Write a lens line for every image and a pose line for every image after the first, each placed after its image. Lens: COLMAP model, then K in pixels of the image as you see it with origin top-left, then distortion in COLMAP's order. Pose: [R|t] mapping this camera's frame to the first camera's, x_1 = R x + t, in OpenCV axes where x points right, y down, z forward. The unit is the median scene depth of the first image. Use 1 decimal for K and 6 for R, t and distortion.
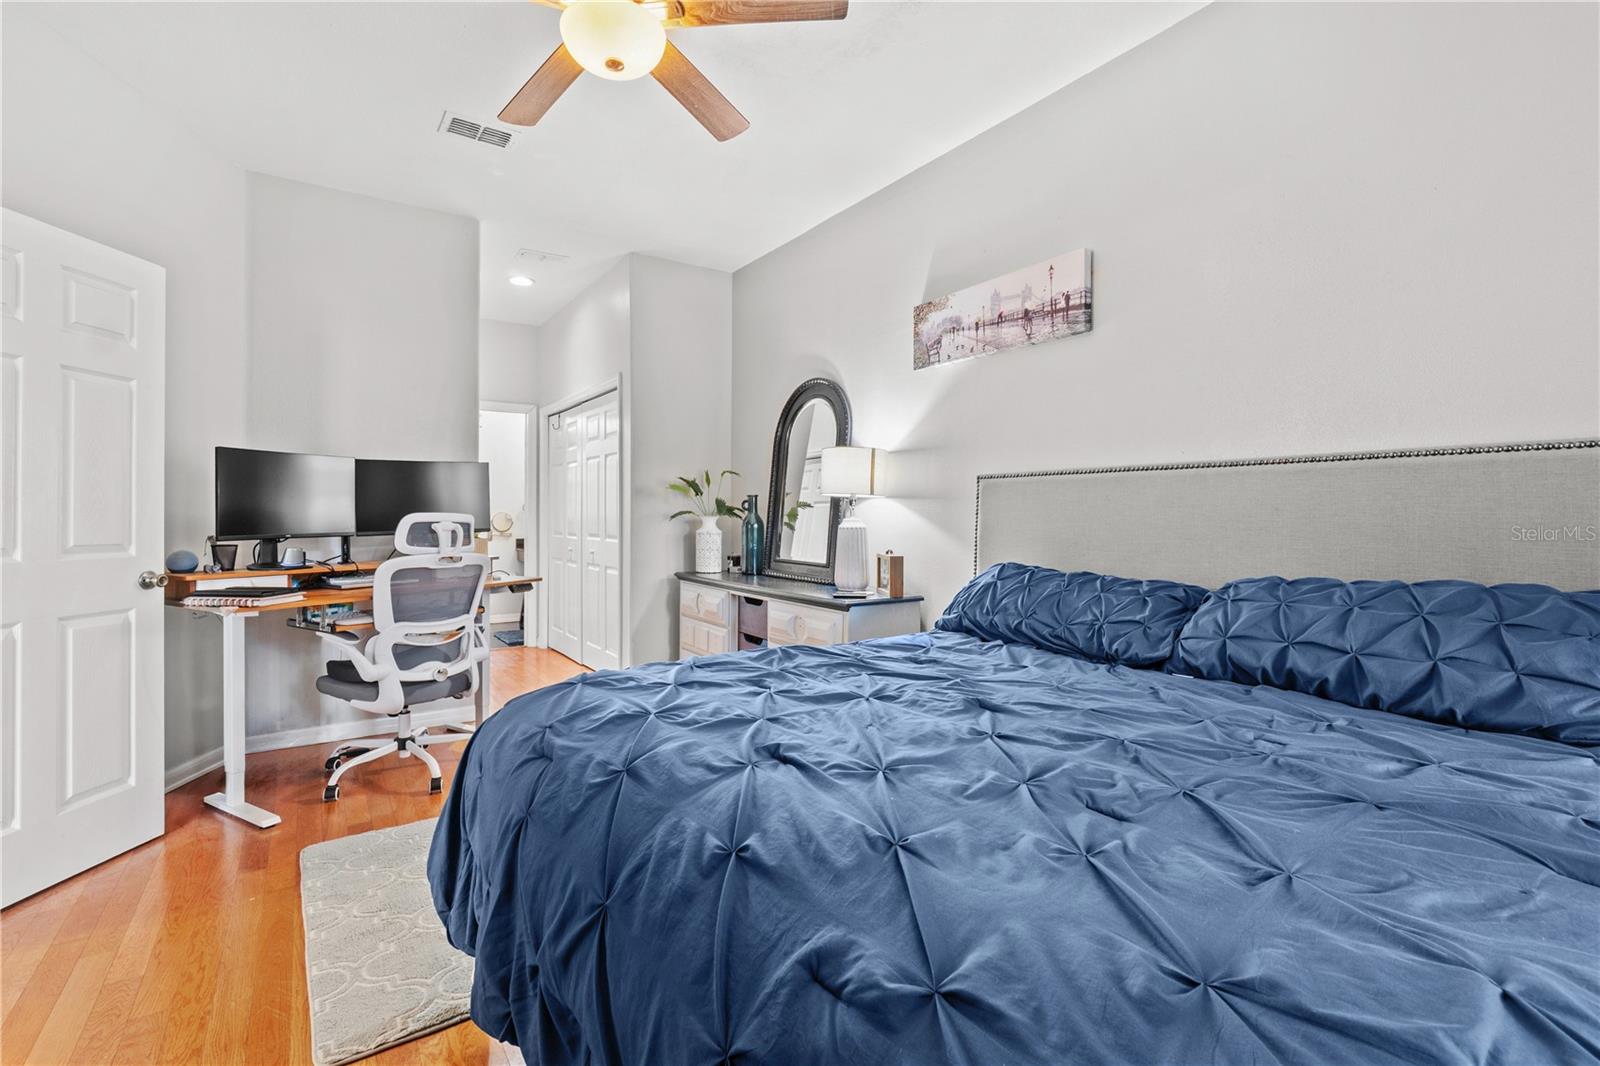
lens RADIAL K [[699.9, 0, 795.1], [0, 699.9, 518.4], [0, 0, 1]] dist [-0.009539, 0.002641]
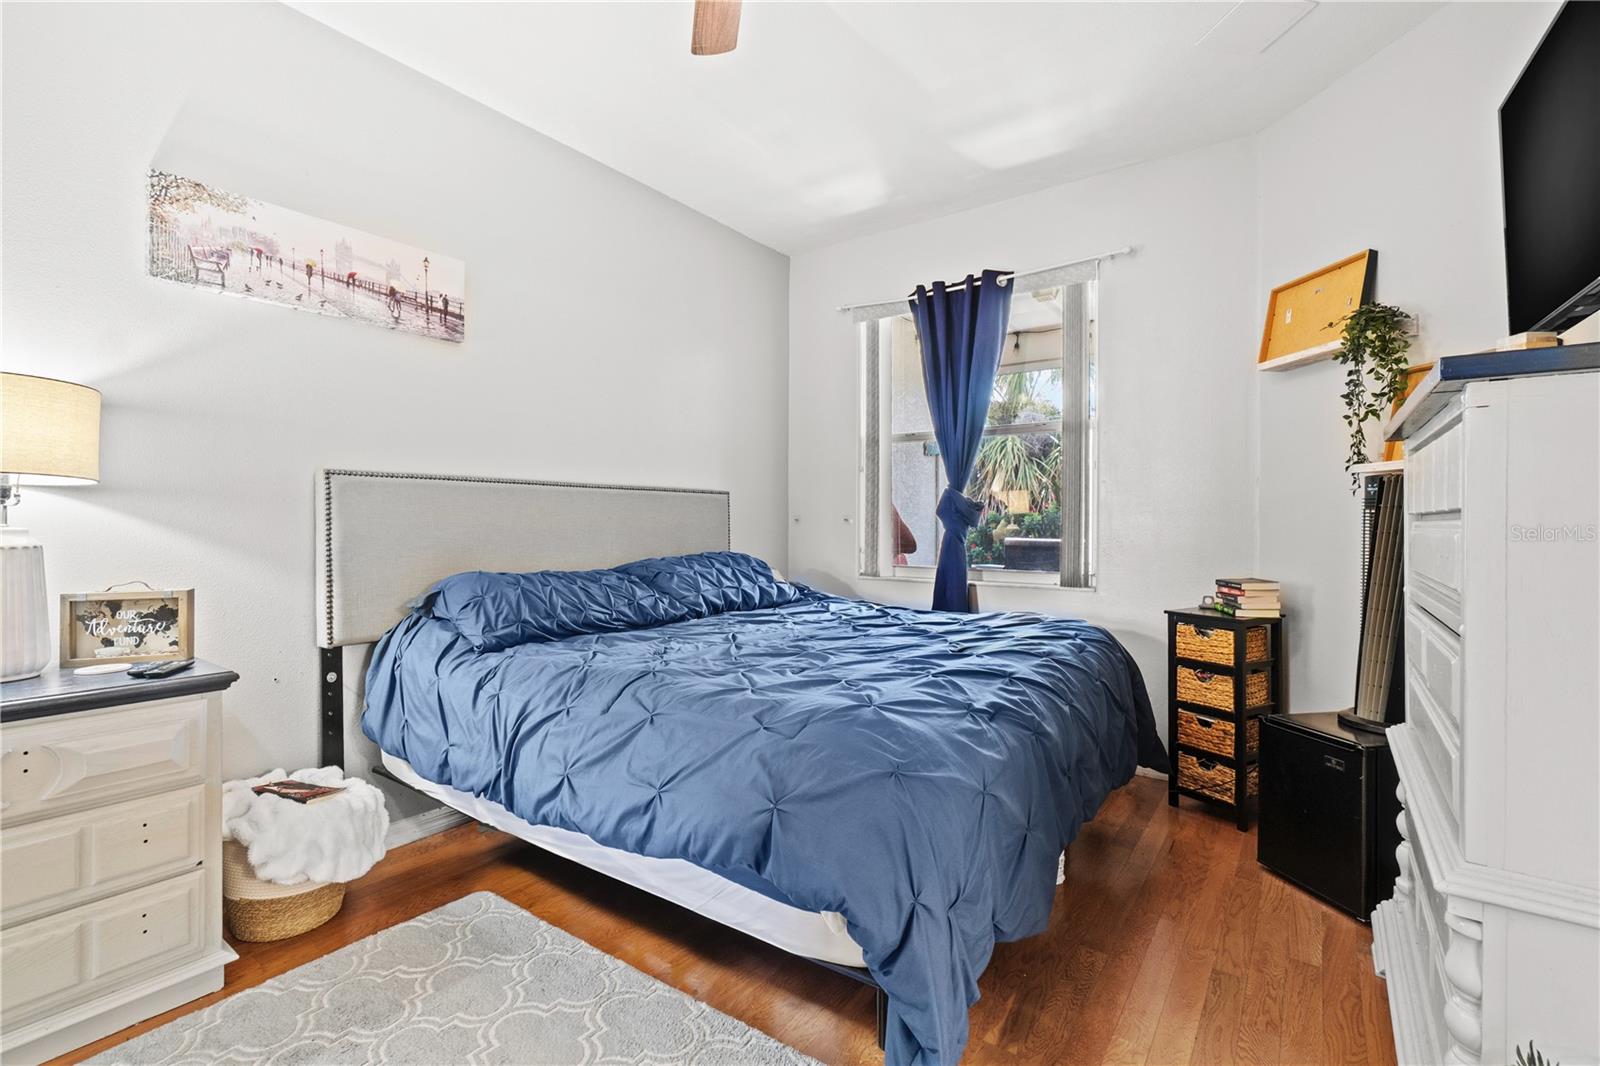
lens RADIAL K [[699.9, 0, 796.7], [0, 699.9, 530.2], [0, 0, 1]] dist [-0.009539, 0.002641]
pose [[-0.324760, -0.008157, 0.945761, -0.669560], [0.010063, 0.999876, 0.012079, 0.001395], [-0.945743, 0.013440, -0.324638, 0.807380]]
